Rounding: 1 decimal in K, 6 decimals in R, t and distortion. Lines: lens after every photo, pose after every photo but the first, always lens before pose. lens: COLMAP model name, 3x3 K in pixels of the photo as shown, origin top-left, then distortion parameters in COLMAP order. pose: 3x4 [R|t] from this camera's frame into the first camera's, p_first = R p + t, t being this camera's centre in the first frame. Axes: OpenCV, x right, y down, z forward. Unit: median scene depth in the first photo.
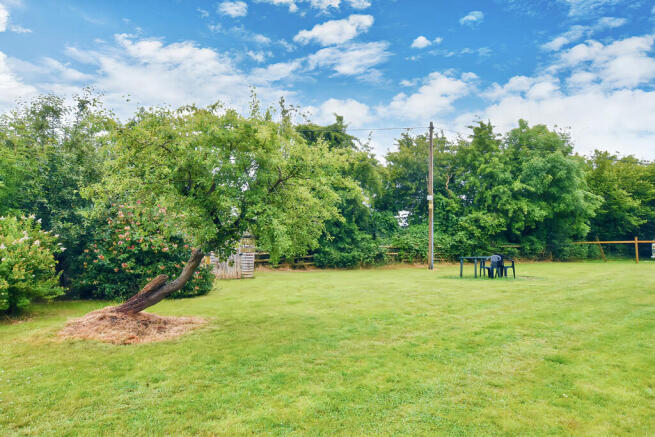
lens RADIAL K [[414.6, 0, 328.2], [0, 414.6, 220.4], [0, 0, 1]] dist [-0.000370, -0.000308]
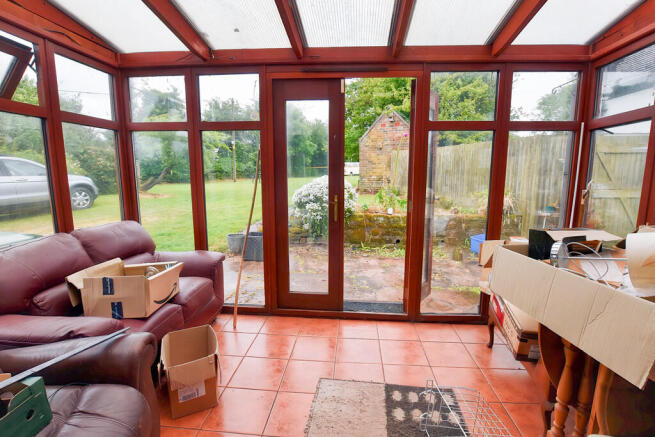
lens RADIAL K [[314.6, 0, 328.0], [0, 314.6, 215.6], [0, 0, 1]] dist [-0.013324, 0.000568]
pose [[0.840833, -0.083246, 0.534855, -0.211743], [-0.024255, 0.981316, 0.190866, -0.016259], [-0.540751, -0.173459, 0.823104, -0.513318]]
